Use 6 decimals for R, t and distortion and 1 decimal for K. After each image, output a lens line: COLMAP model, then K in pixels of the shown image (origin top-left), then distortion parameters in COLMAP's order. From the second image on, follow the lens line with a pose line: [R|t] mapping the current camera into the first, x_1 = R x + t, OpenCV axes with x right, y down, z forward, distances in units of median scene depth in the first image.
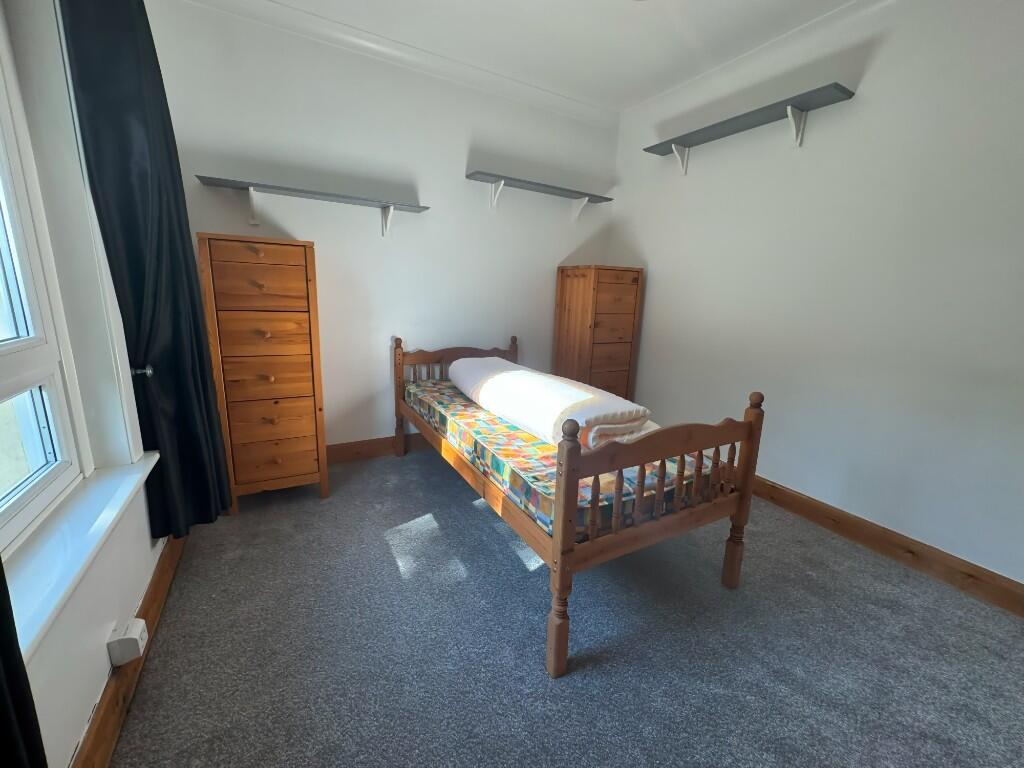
lens RADIAL K [[408.0, 0, 510.8], [0, 408.0, 381.2], [0, 0, 1]] dist [-0.000600, 0.000027]
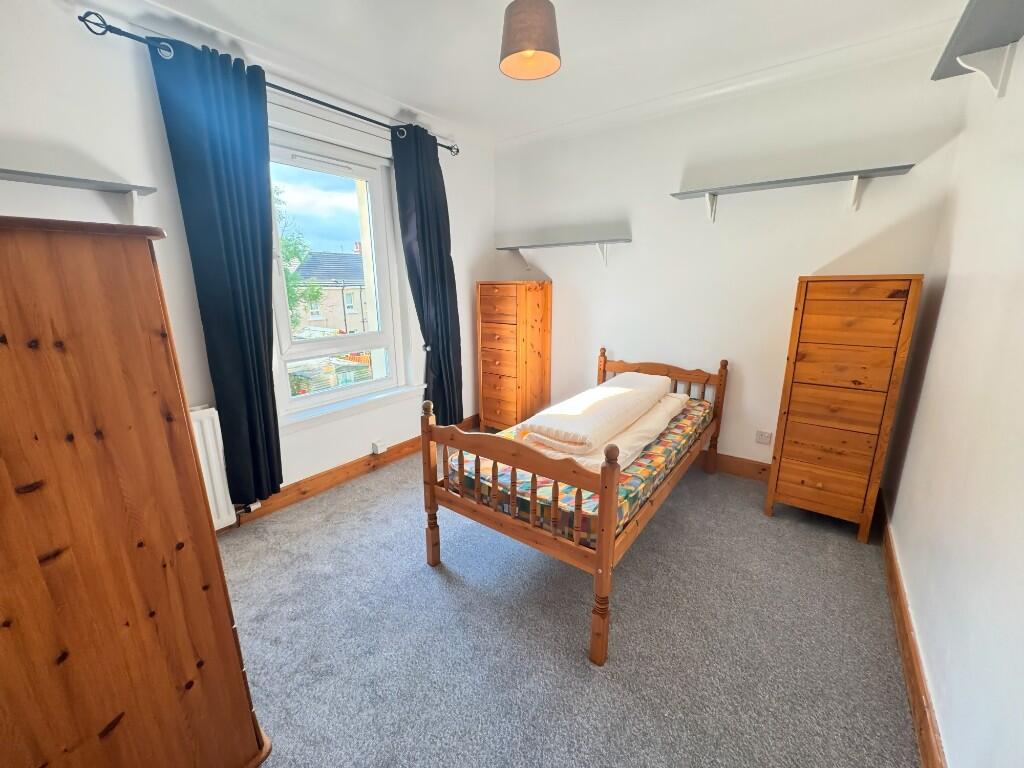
lens RADIAL K [[408.0, 0, 510.8], [0, 408.0, 381.2], [0, 0, 1]] dist [-0.000600, 0.000027]
pose [[0.403702, 0.169253, -0.899099, 0.948453], [-0.176592, 0.978674, 0.104942, -0.115933], [0.897686, 0.116408, 0.424981, 0.327626]]
